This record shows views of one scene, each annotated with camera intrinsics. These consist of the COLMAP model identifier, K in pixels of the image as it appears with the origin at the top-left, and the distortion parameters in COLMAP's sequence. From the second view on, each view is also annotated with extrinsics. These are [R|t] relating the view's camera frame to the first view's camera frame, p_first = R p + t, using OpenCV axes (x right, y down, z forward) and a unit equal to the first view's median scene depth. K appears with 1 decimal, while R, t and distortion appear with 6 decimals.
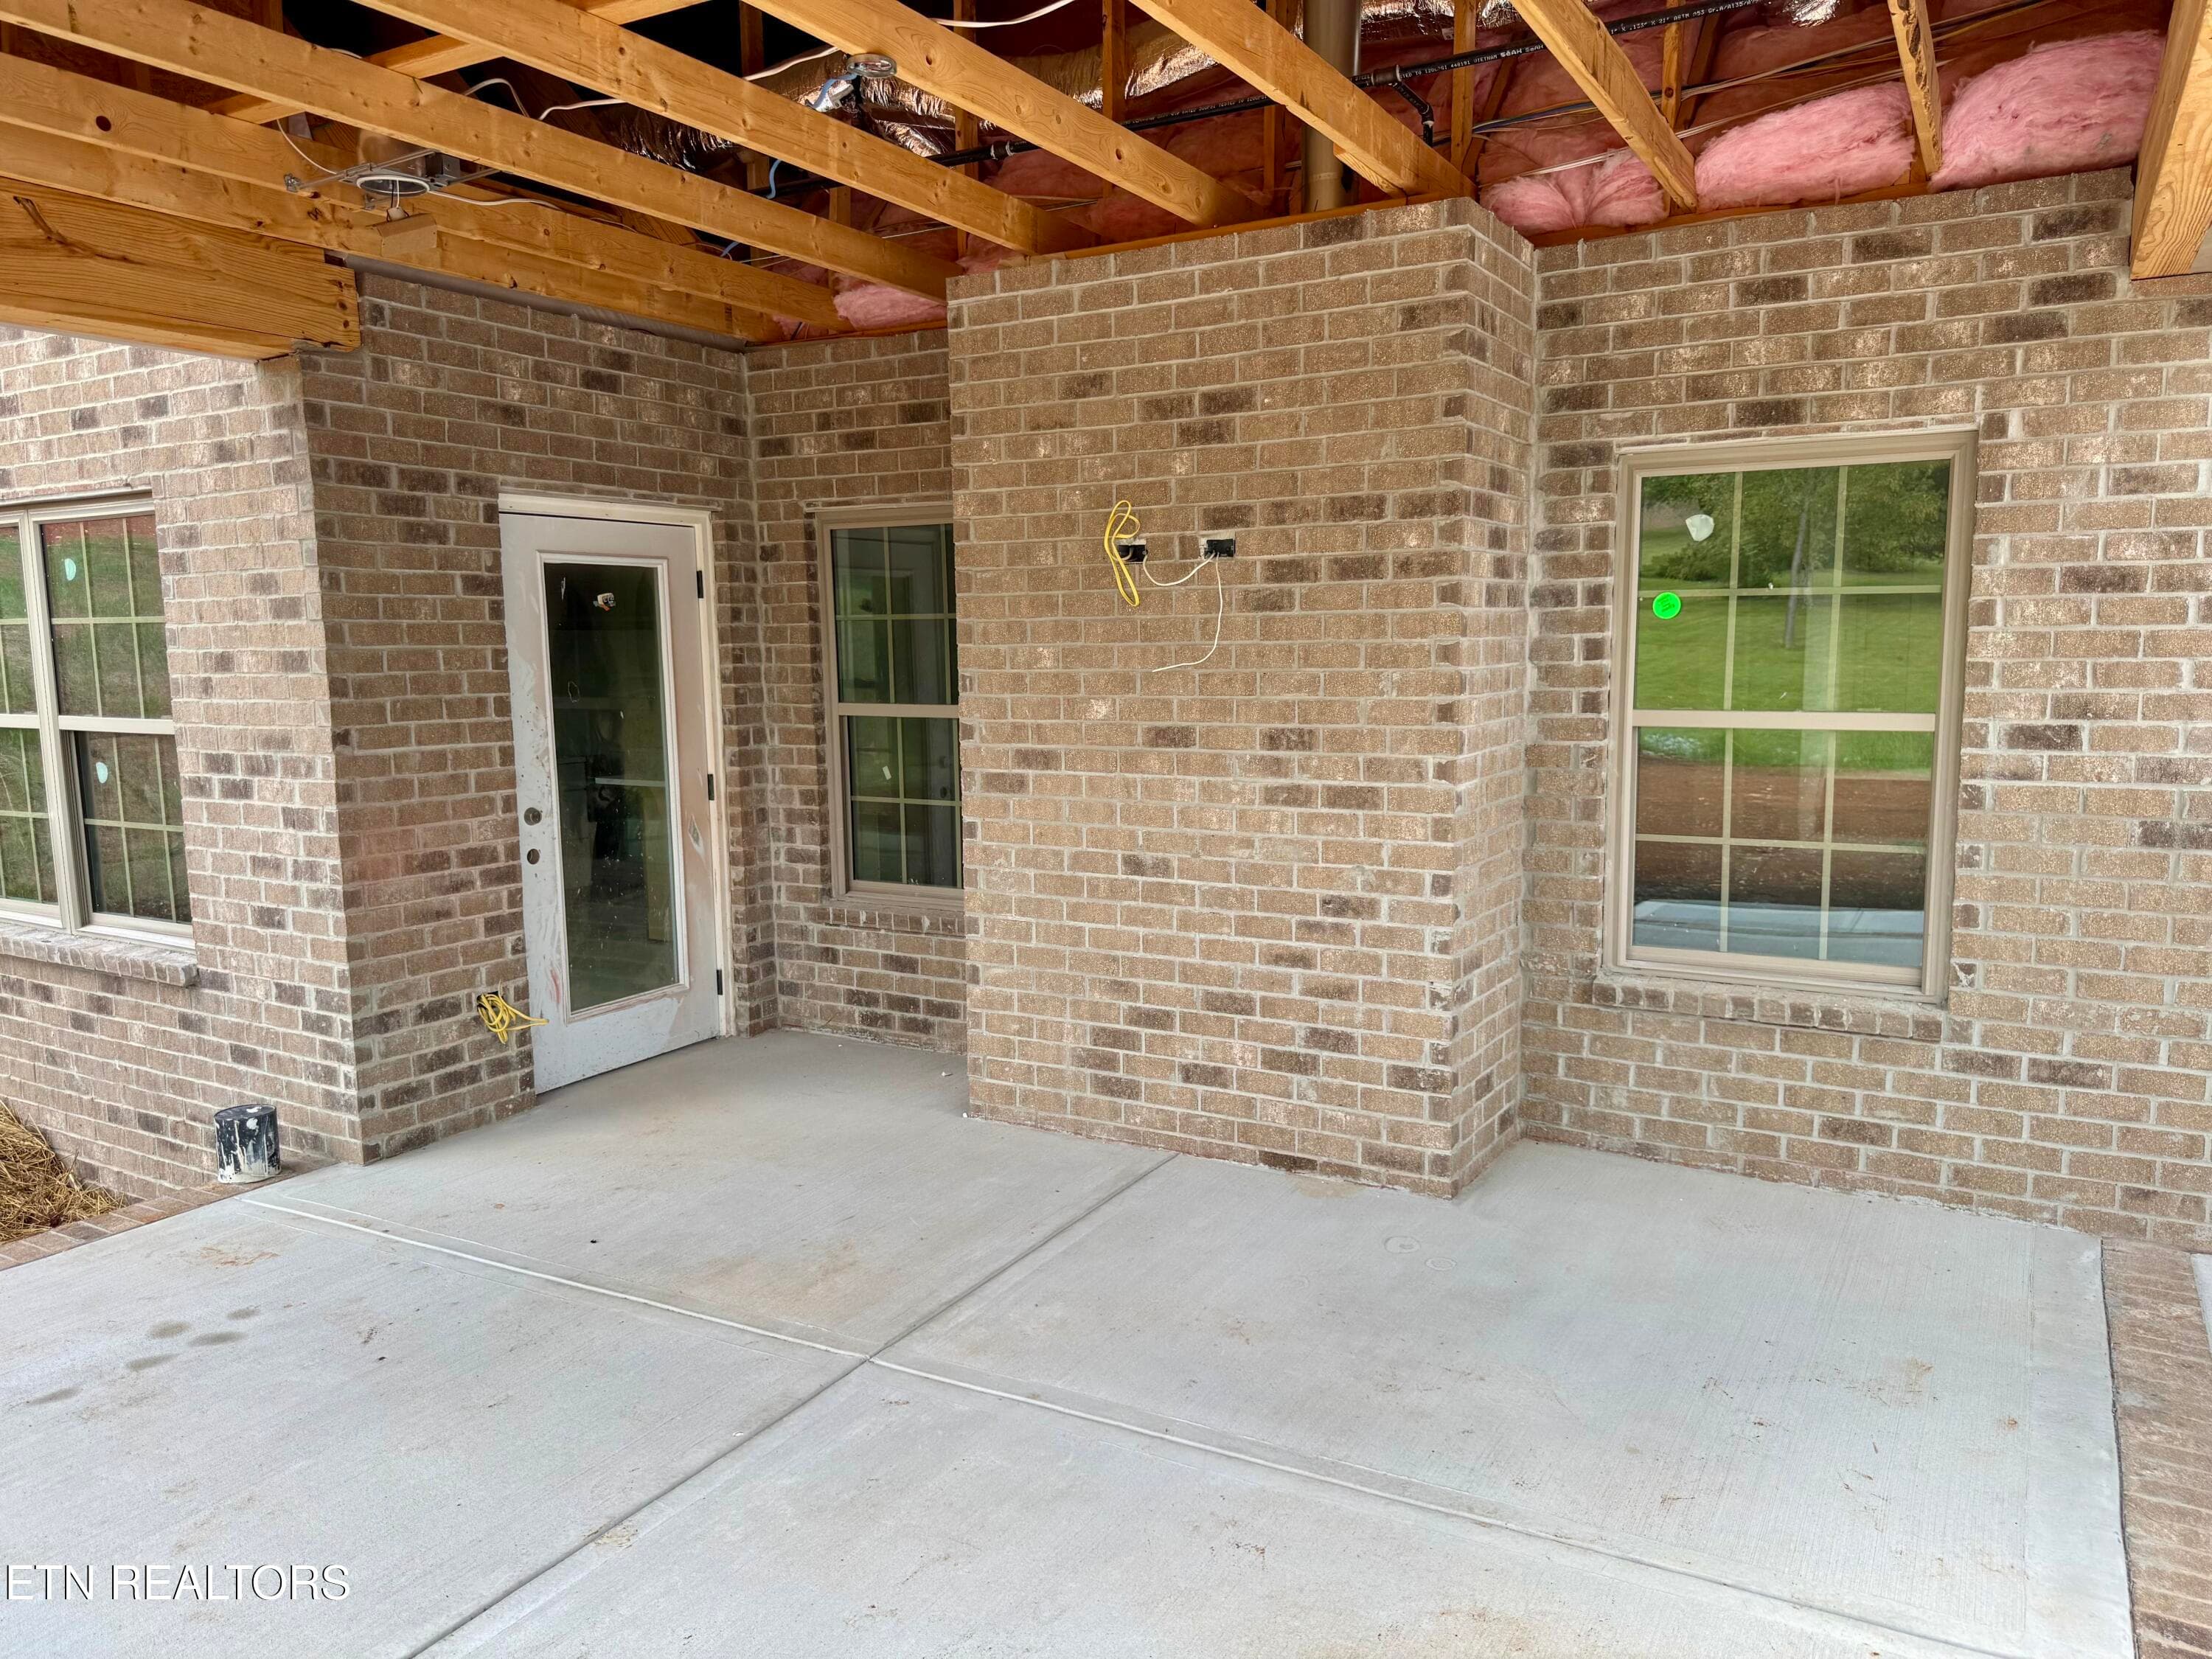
lens RADIAL K [[1535.0, 0, 1105.4], [0, 1535.0, 843.8], [0, 0, 1]] dist [0.087945, -0.123771]
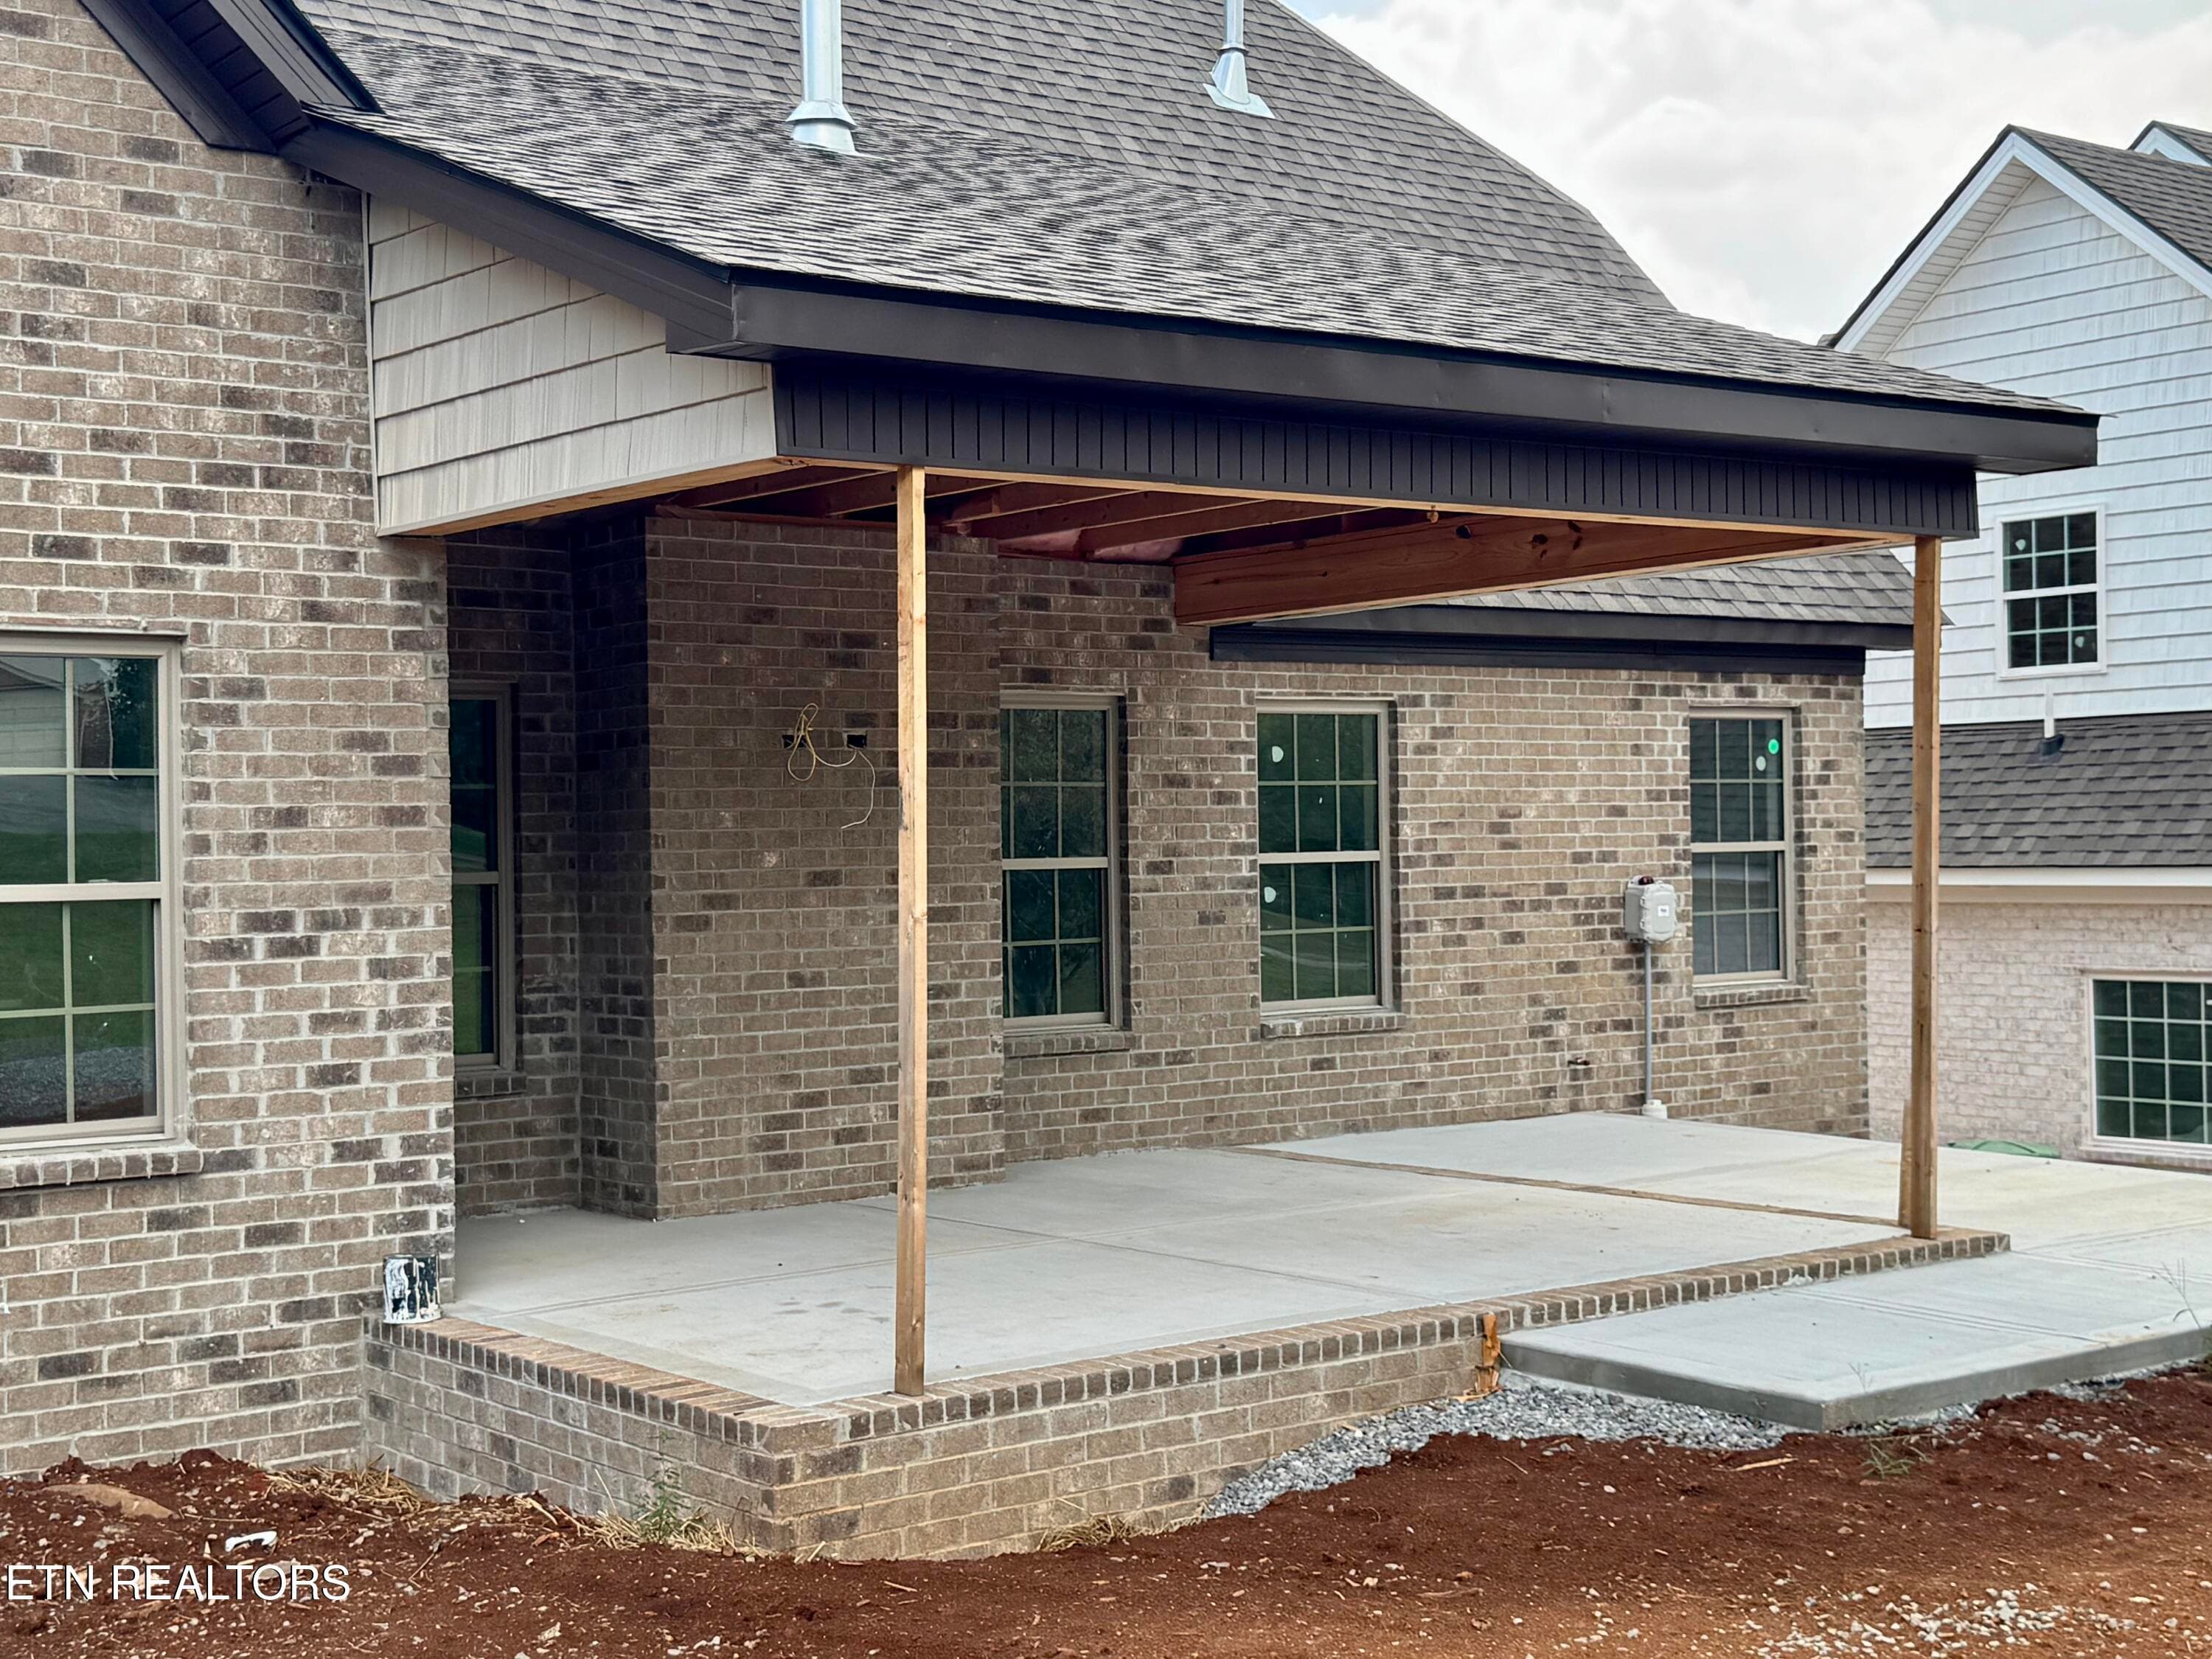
lens RADIAL K [[3047.1, 0, 1106.0], [0, 3047.1, 829.5], [0, 0, 1]] dist [0.022192, 0.049287]
pose [[0.364361, 0.010105, 0.931203, -2.258686], [0.134639, 0.988864, -0.063412, 0.085879], [-0.921473, 0.148481, 0.358943, -0.171084]]
